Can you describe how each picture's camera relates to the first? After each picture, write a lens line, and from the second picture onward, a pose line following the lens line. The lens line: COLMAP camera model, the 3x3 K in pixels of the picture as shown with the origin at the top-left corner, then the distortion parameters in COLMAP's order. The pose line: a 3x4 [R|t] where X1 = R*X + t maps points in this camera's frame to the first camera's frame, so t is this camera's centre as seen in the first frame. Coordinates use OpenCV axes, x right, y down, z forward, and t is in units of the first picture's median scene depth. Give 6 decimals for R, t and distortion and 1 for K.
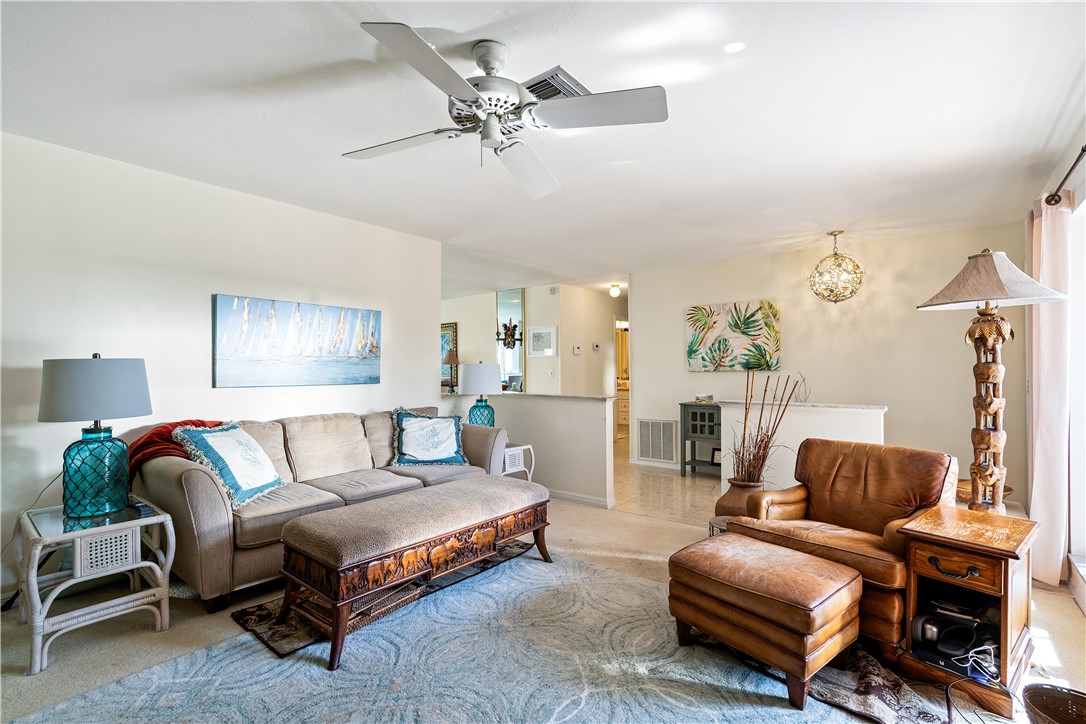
lens RADIAL K [[497.5, 0, 548.8], [0, 497.5, 365.8], [0, 0, 1]] dist [0.000854, 0.000313]
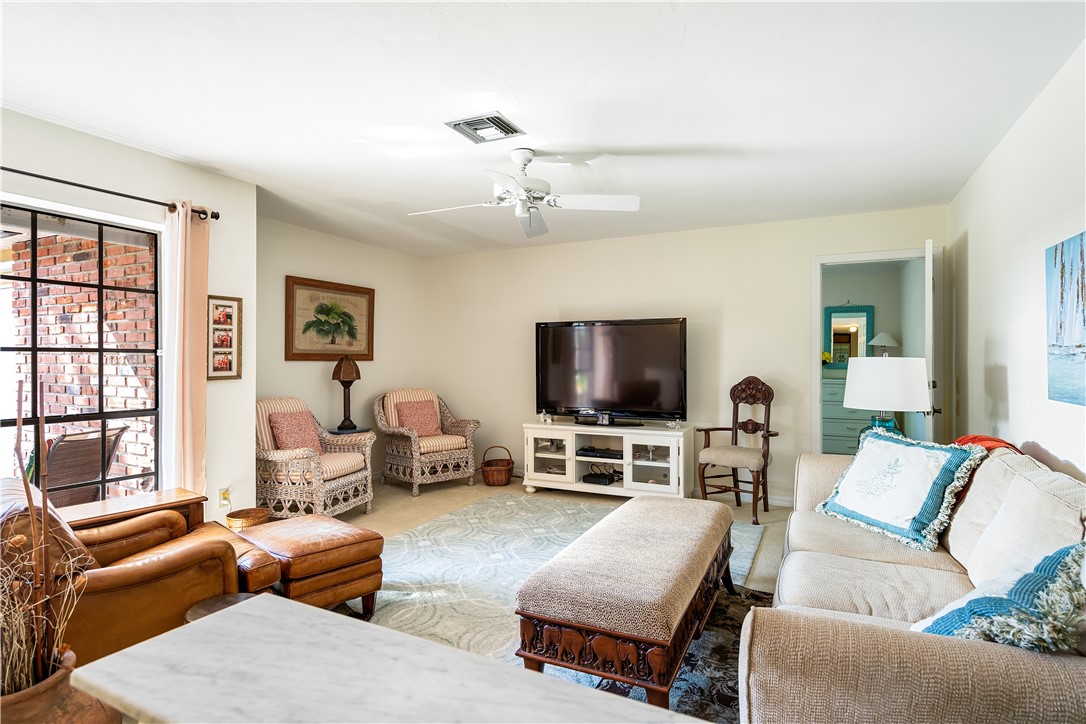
lens RADIAL K [[557.3, 0, 539.8], [0, 557.3, 358.9], [0, 0, 1]] dist [-0.000208, 0.000060]
pose [[-0.978155, 0.005123, -0.207814, 0.064792], [0.006005, 0.999975, -0.003615, -0.004335], [0.207790, -0.004784, -0.978162, 0.962094]]
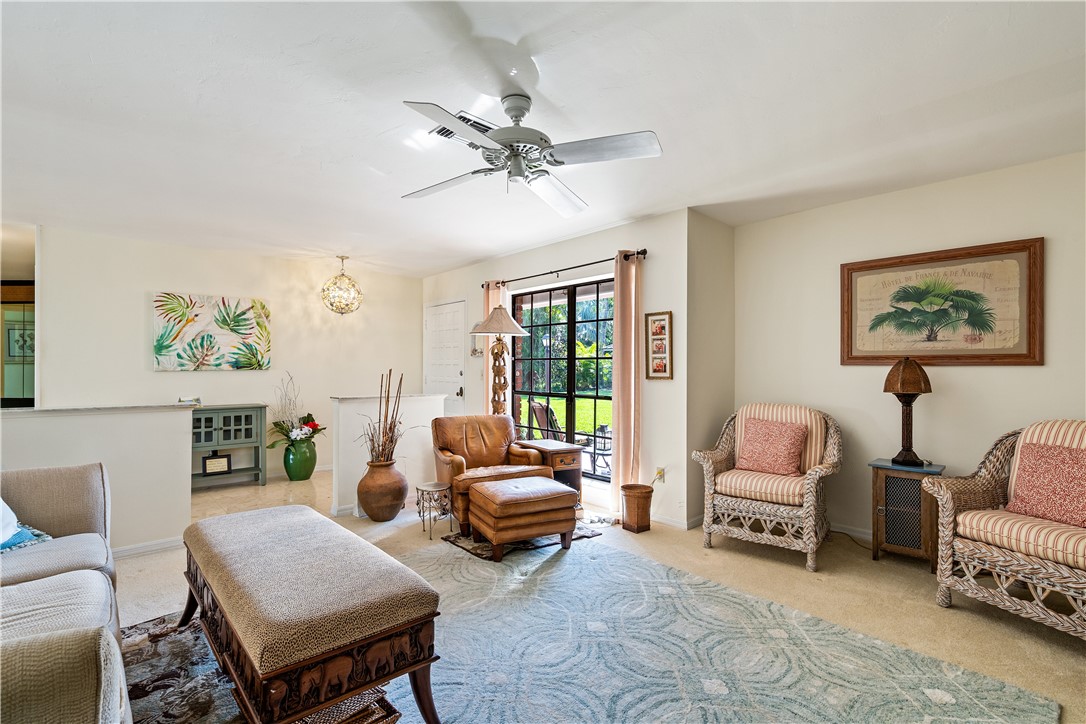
lens RADIAL K [[497.5, 0, 544.0], [0, 497.5, 367.0], [0, 0, 1]] dist [0.000854, 0.000313]
pose [[0.148928, 0.007310, 0.988821, -0.468860], [-0.010153, 0.999931, -0.005863, 0.003532], [-0.988796, -0.009166, 0.148992, 0.275728]]
